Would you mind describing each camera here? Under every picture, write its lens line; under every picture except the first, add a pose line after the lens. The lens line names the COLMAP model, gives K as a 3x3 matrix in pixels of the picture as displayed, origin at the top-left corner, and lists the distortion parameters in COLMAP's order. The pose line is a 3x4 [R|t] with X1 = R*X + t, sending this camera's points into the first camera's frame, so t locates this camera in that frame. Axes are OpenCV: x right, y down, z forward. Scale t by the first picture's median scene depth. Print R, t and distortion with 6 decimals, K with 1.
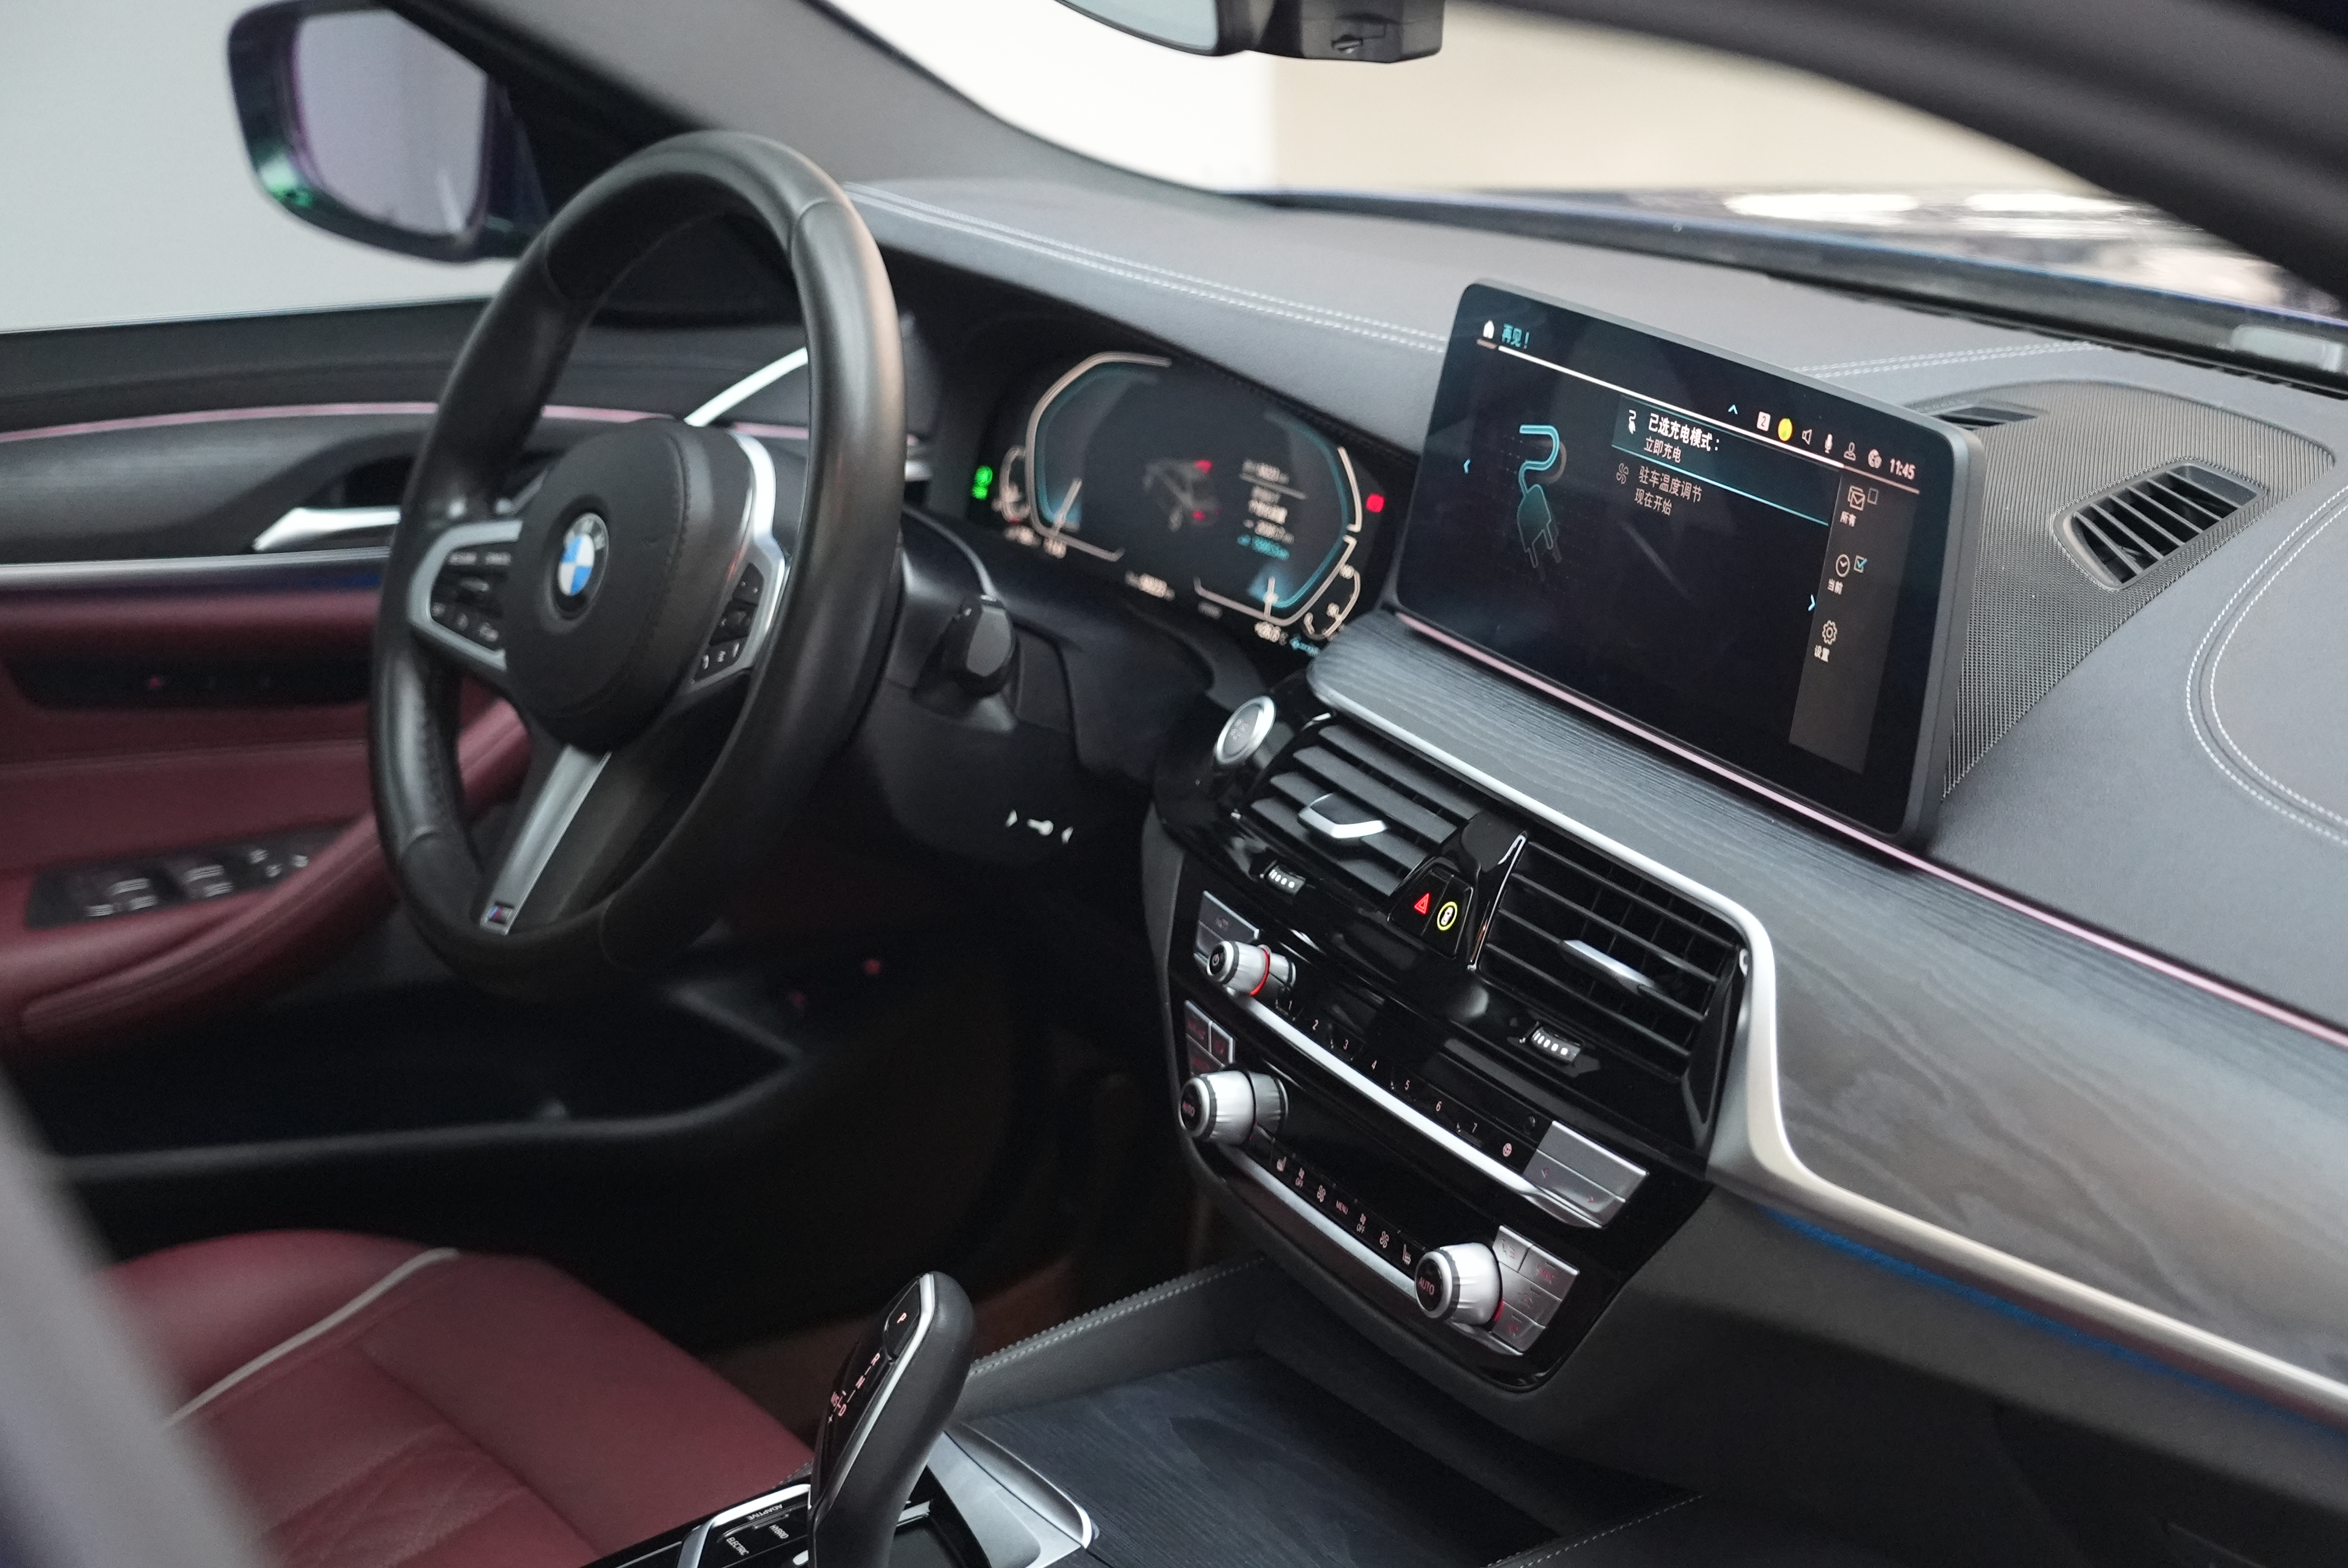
lens RADIAL K [[4236.1, 0, 1178.2], [0, 4236.1, 787.8], [0, 0, 1]] dist [0.077351, 0.000000]
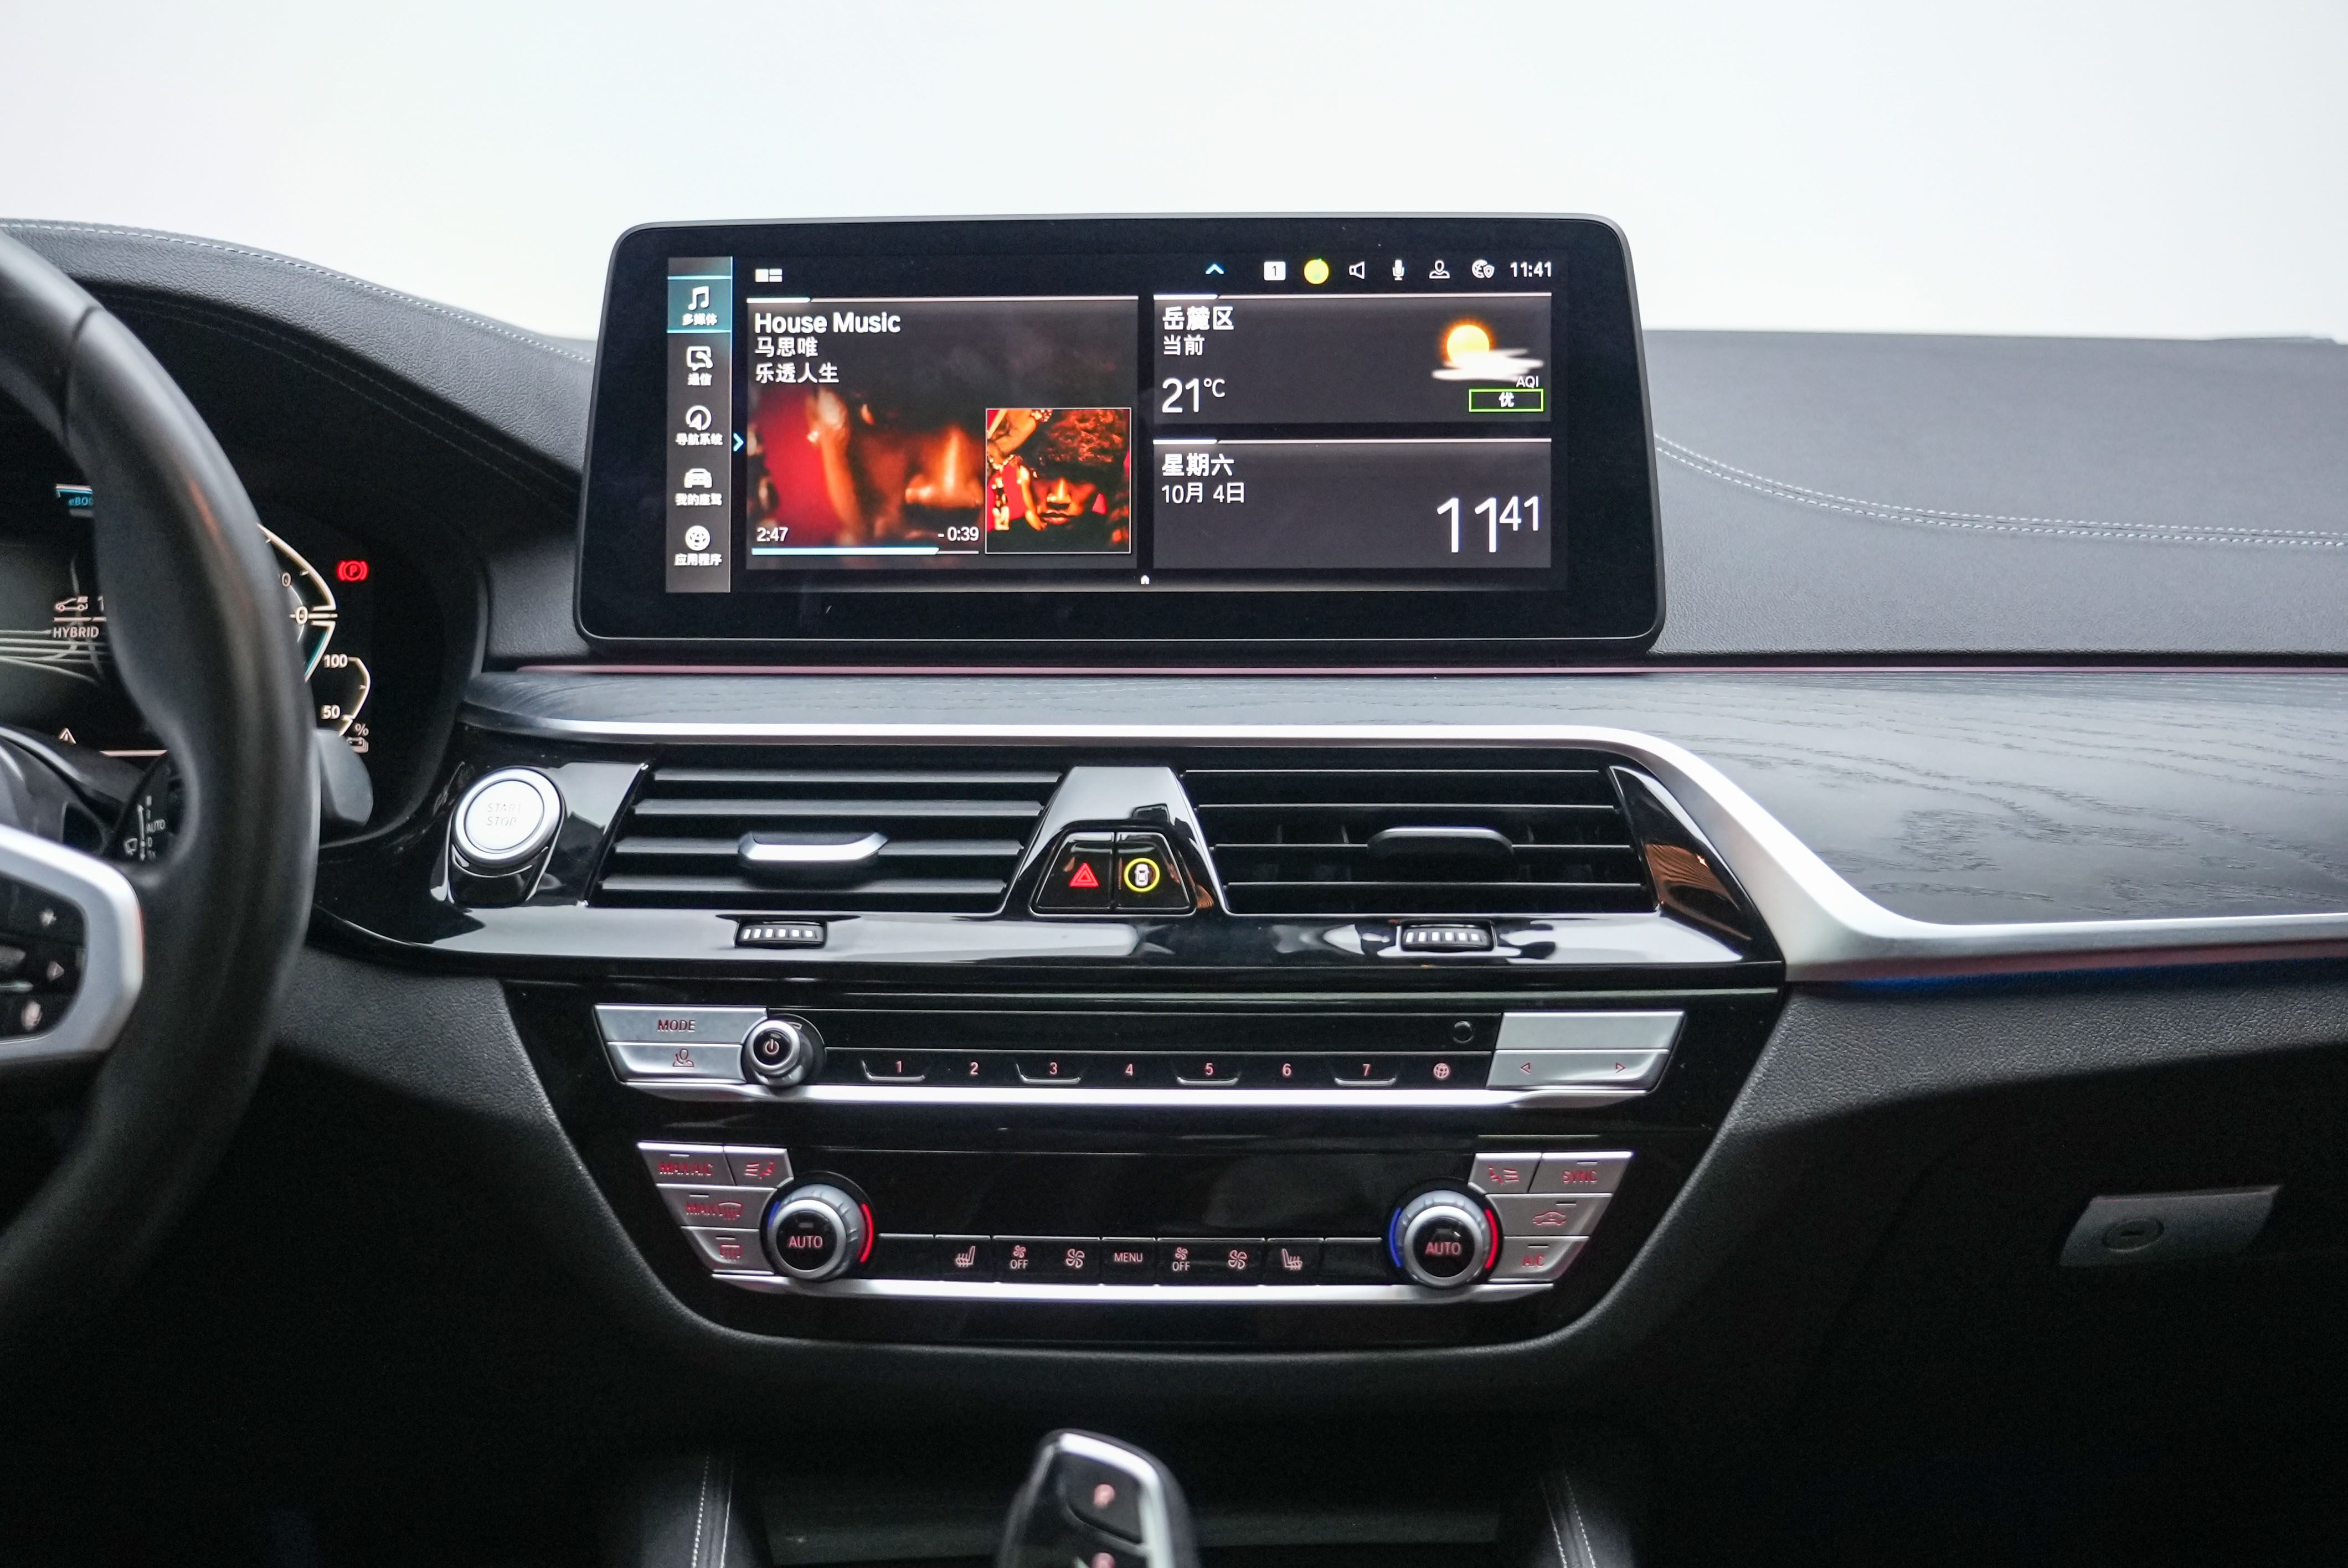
lens RADIAL K [[3283.3, 0, 1218.7], [0, 3283.3, 768.3], [0, 0, 1]] dist [0.025931, 0.000000]
pose [[0.500056, -0.134829, 0.855433, -0.464637], [0.264141, 0.964481, -0.002391, 0.015187], [-0.824726, 0.227150, 0.517909, 0.630684]]
